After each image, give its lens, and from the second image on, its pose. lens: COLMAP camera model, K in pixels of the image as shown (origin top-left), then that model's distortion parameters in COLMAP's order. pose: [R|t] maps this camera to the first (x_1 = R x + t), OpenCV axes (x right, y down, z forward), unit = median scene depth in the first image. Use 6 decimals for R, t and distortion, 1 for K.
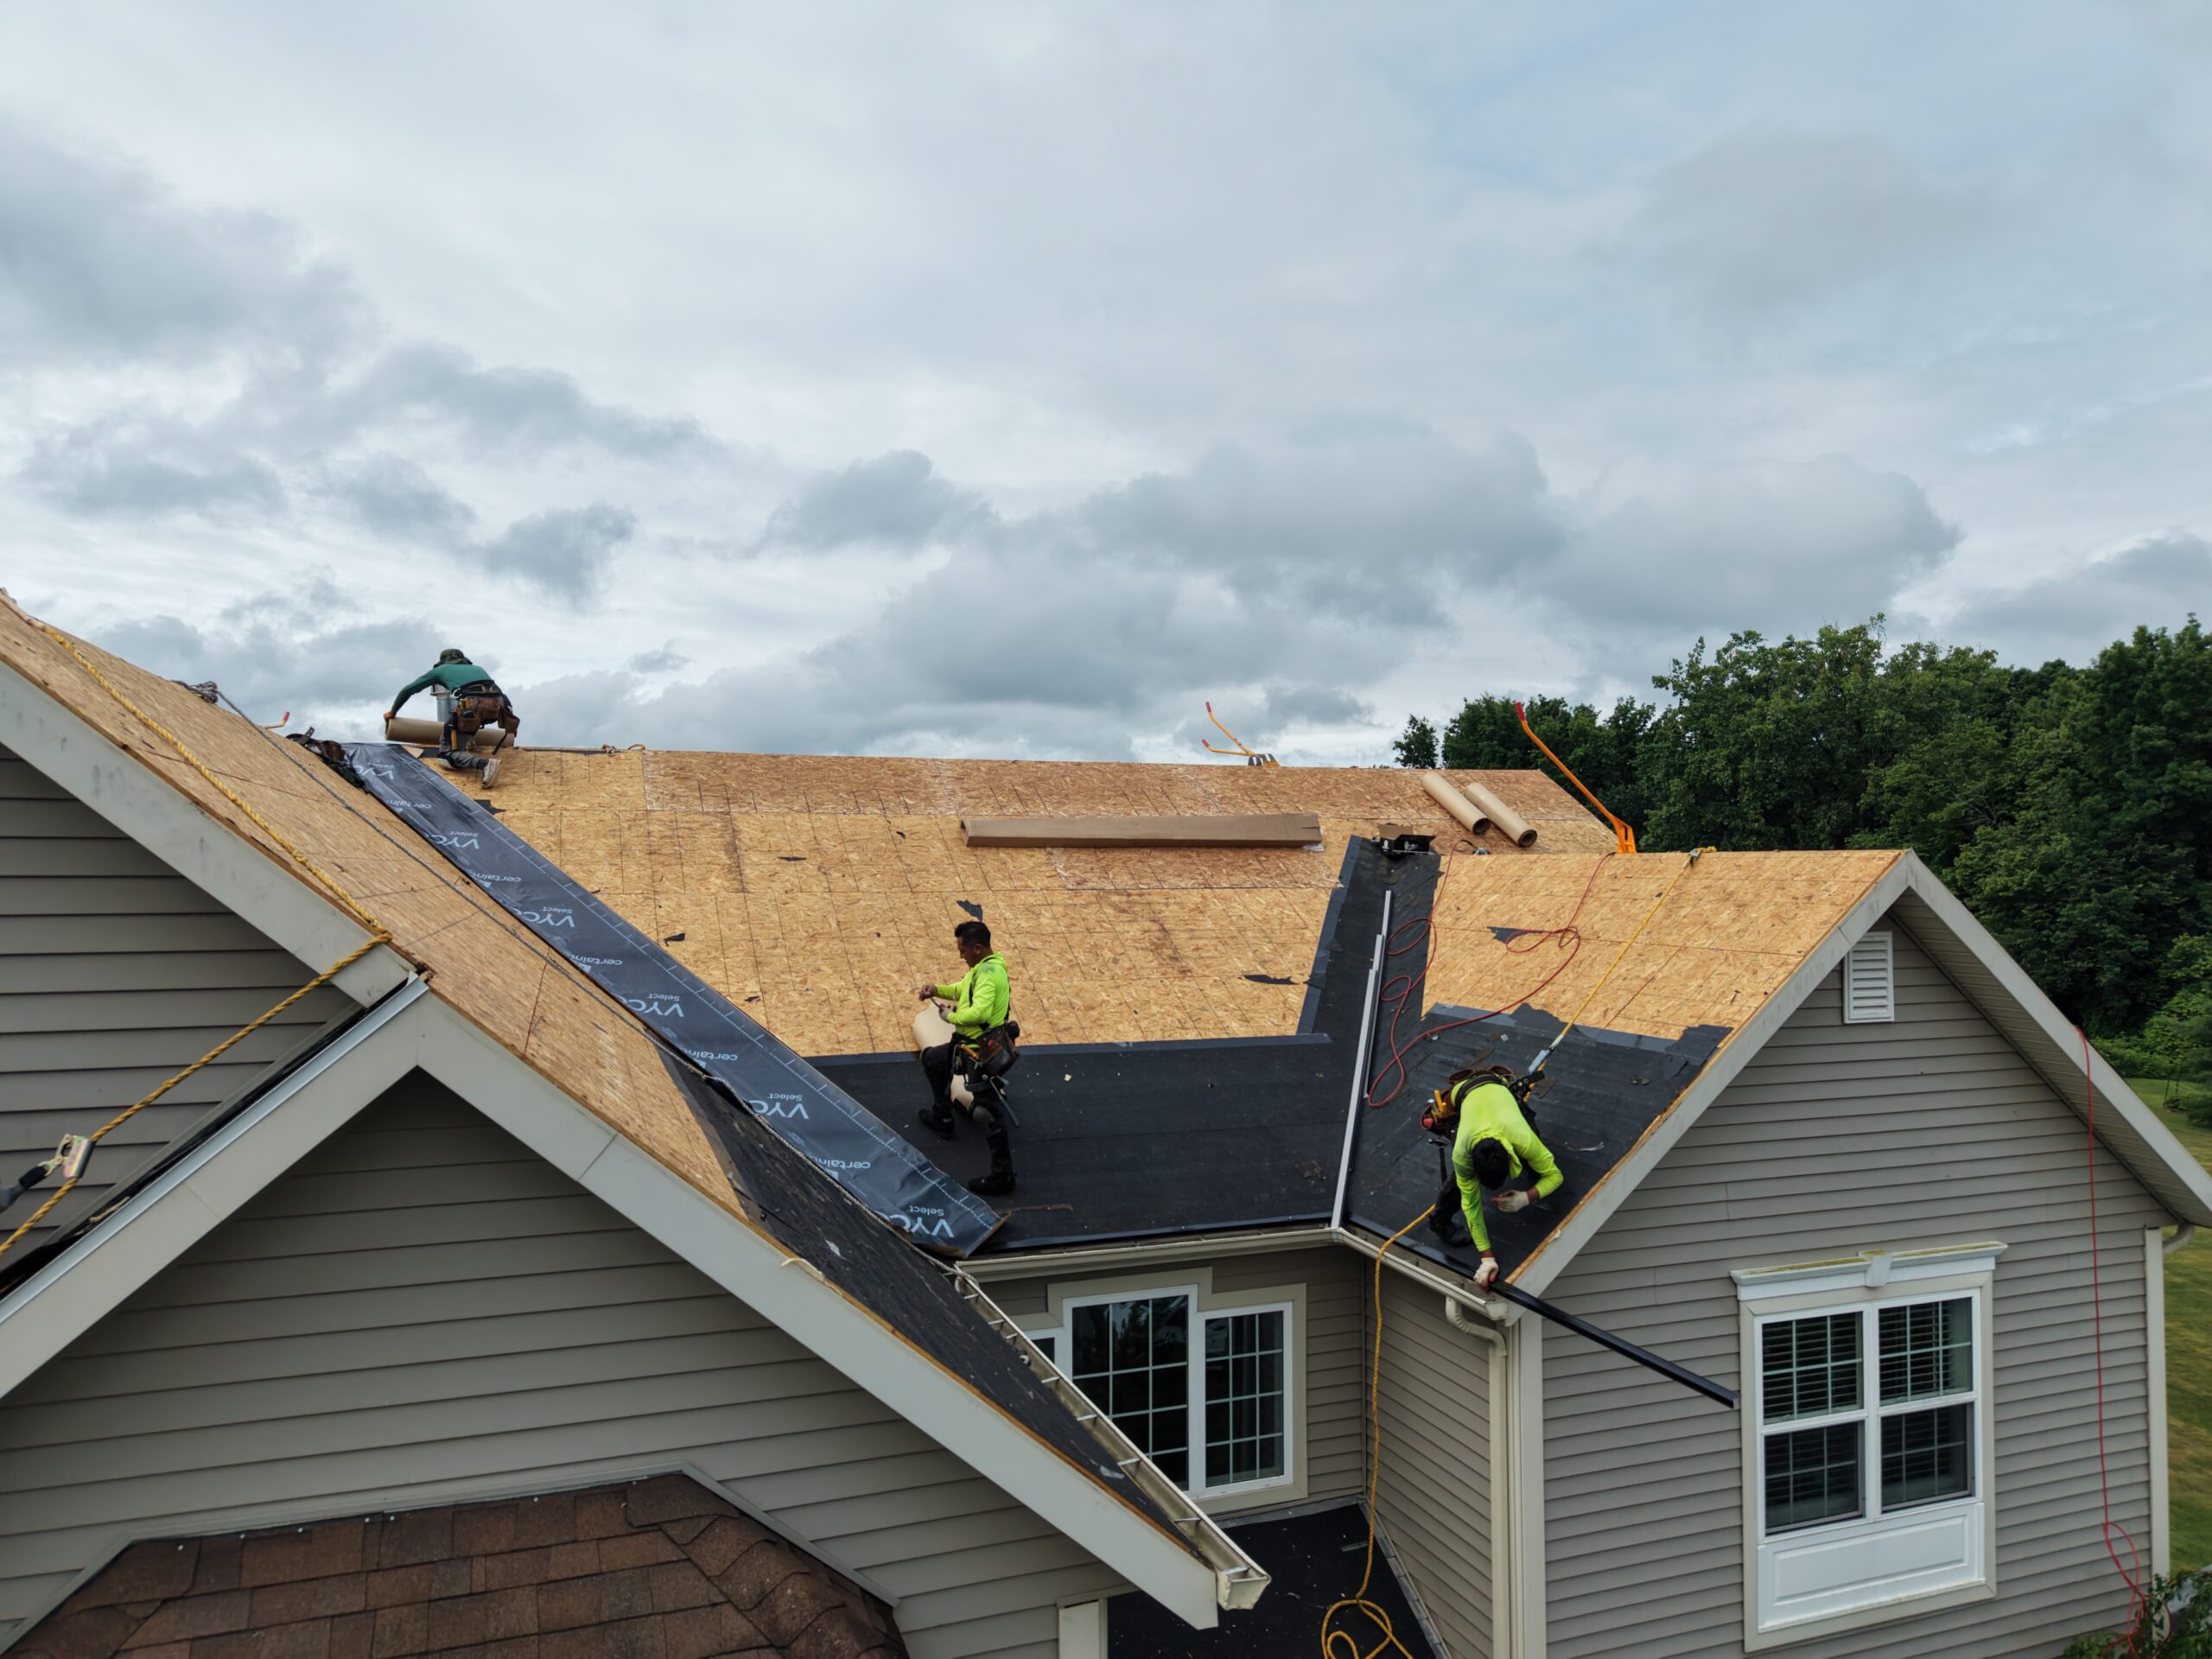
lens RADIAL K [[1479.4, 0, 1107.5], [0, 1479.4, 831.0], [0, 0, 1]] dist [0.027728, -0.025348]
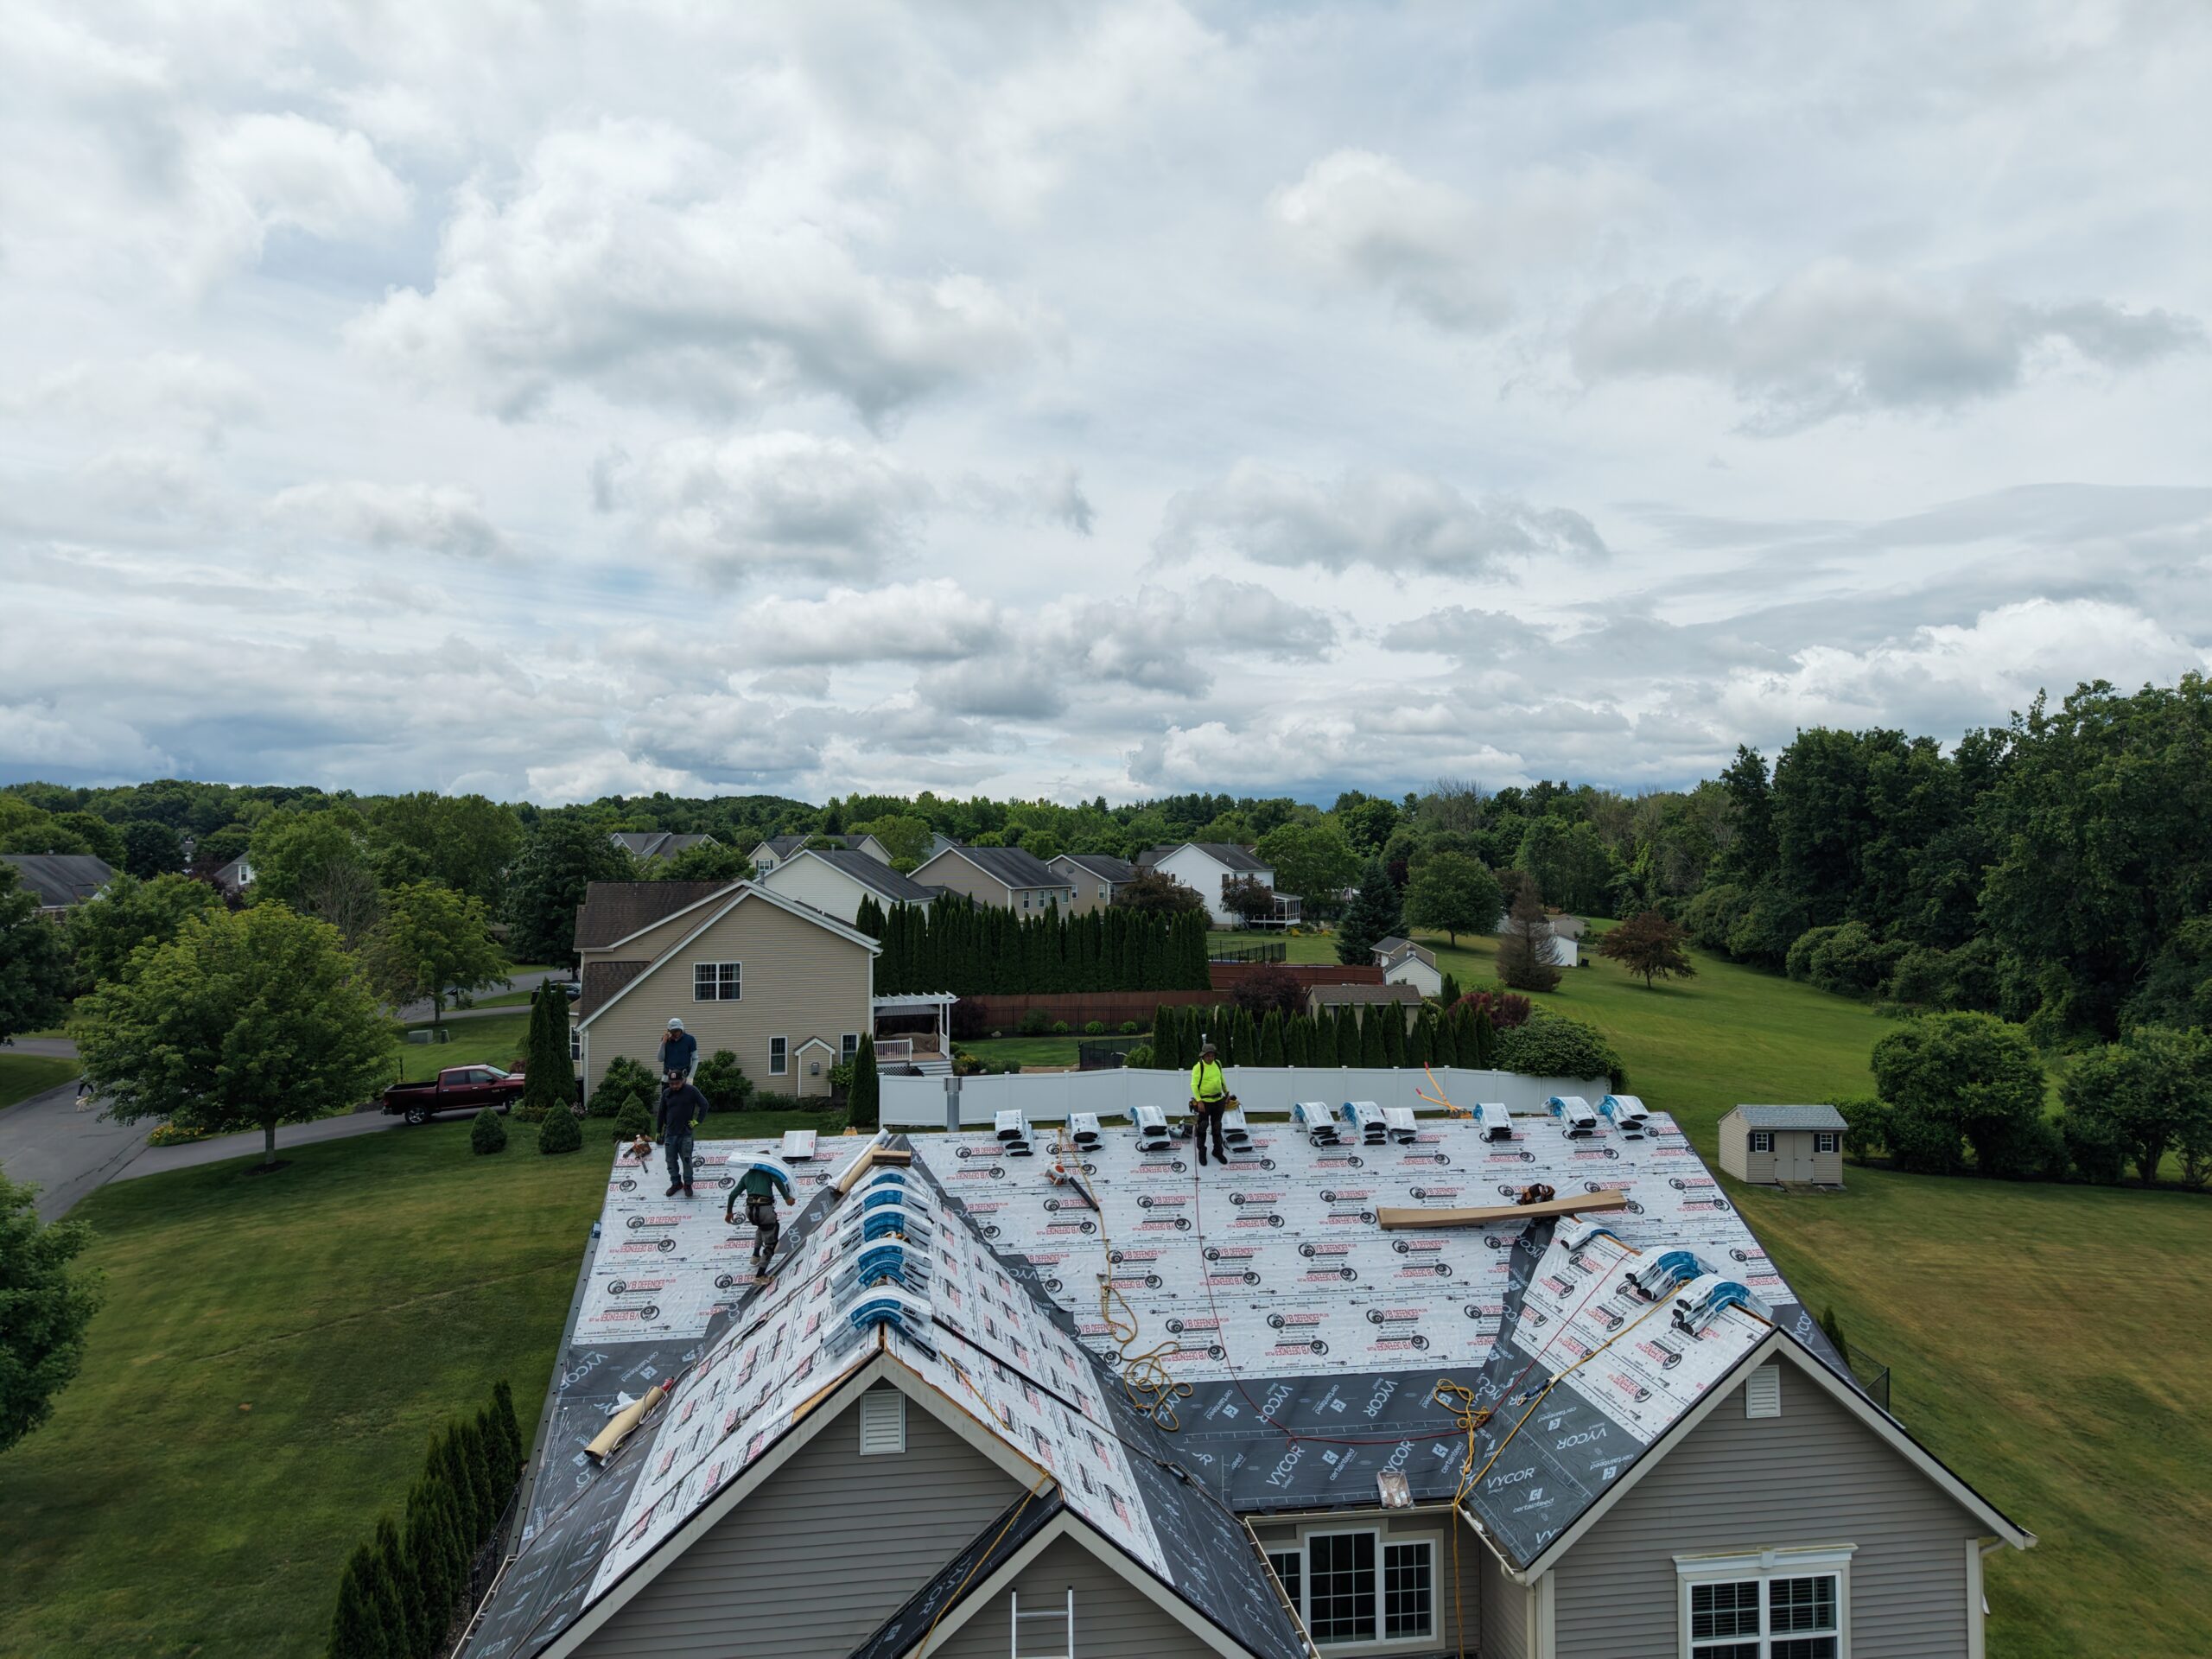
lens RADIAL K [[1479.4, 0, 1106.8], [0, 1479.4, 826.4], [0, 0, 1]] dist [0.027728, -0.025348]
pose [[0.977426, -0.008346, -0.211111, 0.125670], [0.008521, 0.999964, -0.000084, -0.561013], [0.211104, -0.001717, 0.977462, -0.863052]]
